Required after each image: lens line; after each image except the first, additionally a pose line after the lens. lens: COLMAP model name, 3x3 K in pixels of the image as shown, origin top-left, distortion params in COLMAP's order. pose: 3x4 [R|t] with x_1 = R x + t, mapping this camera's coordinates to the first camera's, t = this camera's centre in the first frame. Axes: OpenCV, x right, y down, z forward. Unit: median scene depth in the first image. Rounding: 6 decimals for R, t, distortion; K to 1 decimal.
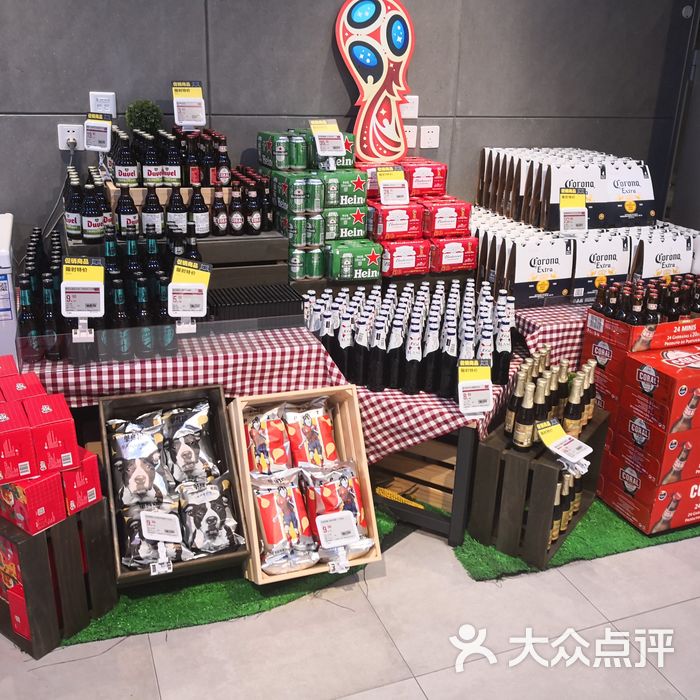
lens RADIAL K [[792.0, 0, 350.0], [0, 792.0, 350.0], [0, 0, 1]] dist [0.002737, -0.005798]
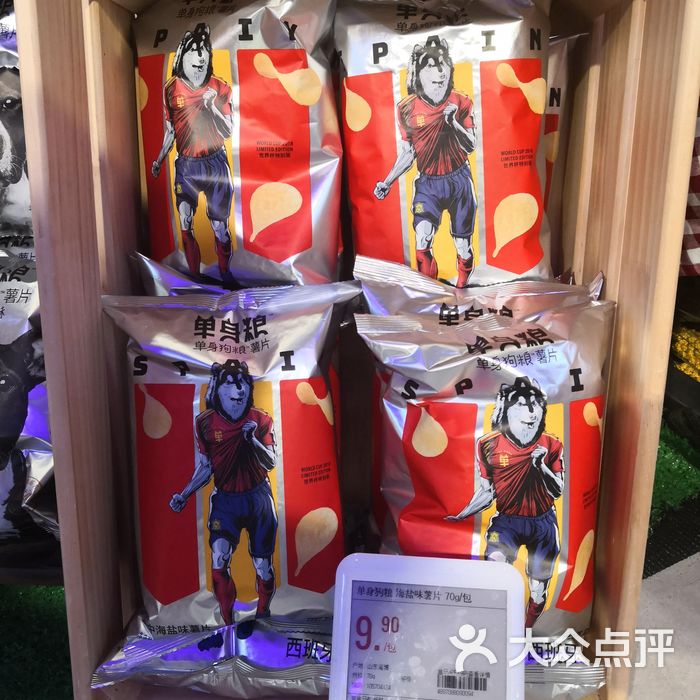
lens RADIAL K [[792.0, 0, 350.0], [0, 792.0, 350.0], [0, 0, 1]] dist [0.002737, -0.005798]
pose [[0.923979, 0.237299, -0.299919, 0.008168], [-0.096074, 0.903095, 0.418556, 0.069716], [0.370179, -0.357922, 0.857239, 0.787987]]
